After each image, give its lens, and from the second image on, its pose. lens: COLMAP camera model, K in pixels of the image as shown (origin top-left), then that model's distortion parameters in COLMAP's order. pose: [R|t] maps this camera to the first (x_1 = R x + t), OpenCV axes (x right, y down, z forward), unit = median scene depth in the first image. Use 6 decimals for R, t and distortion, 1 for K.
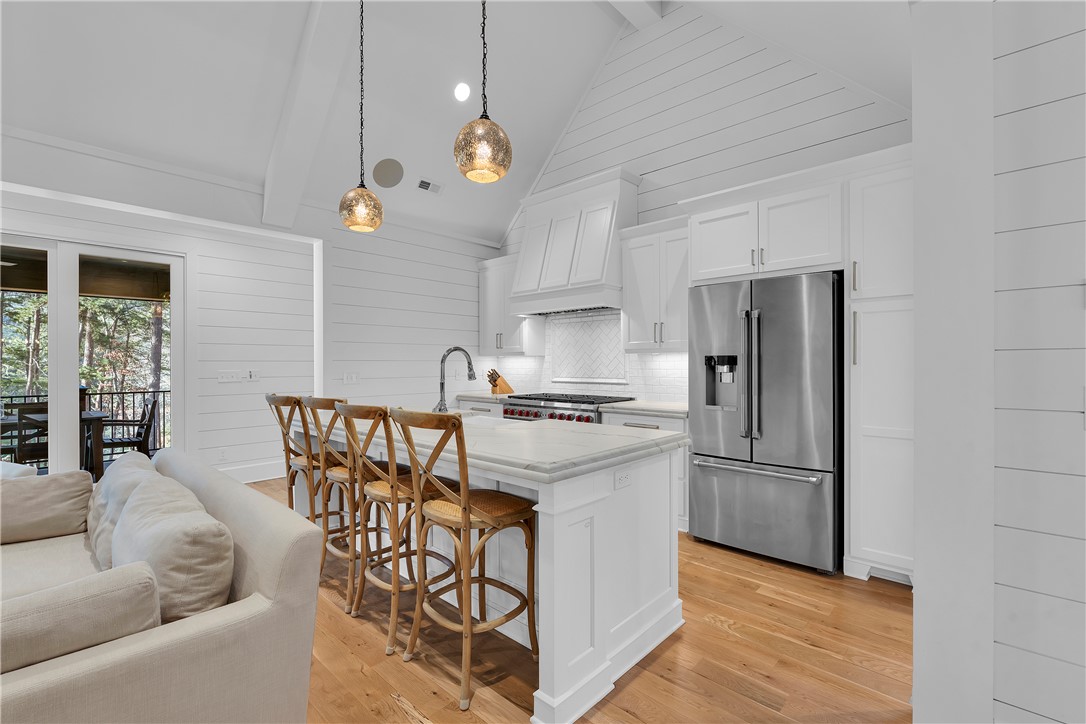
lens RADIAL K [[479.8, 0, 544.6], [0, 479.8, 366.3], [0, 0, 1]] dist [-0.002334, -0.000396]
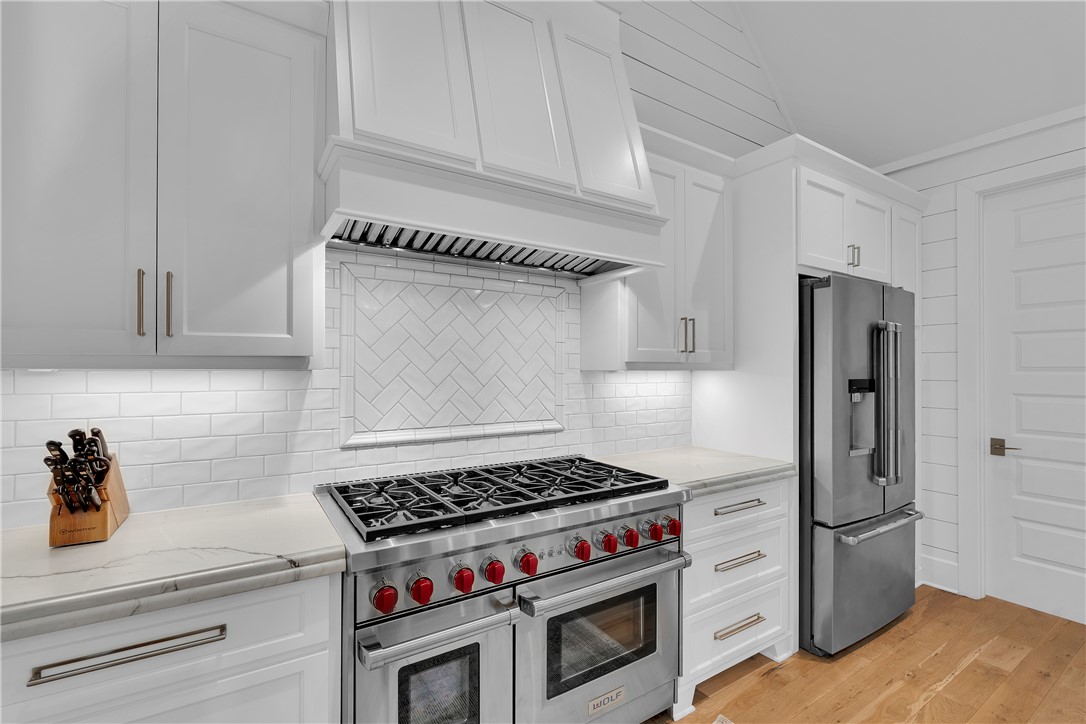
lens RADIAL K [[479.8, 0, 544.6], [0, 479.8, 366.3], [0, 0, 1]] dist [-0.002334, -0.000396]
pose [[0.243885, 0.005298, 0.969790, -0.300433], [-0.001294, 0.999986, -0.005138, -0.025220], [-0.969803, -0.000002, 0.243888, 0.863758]]
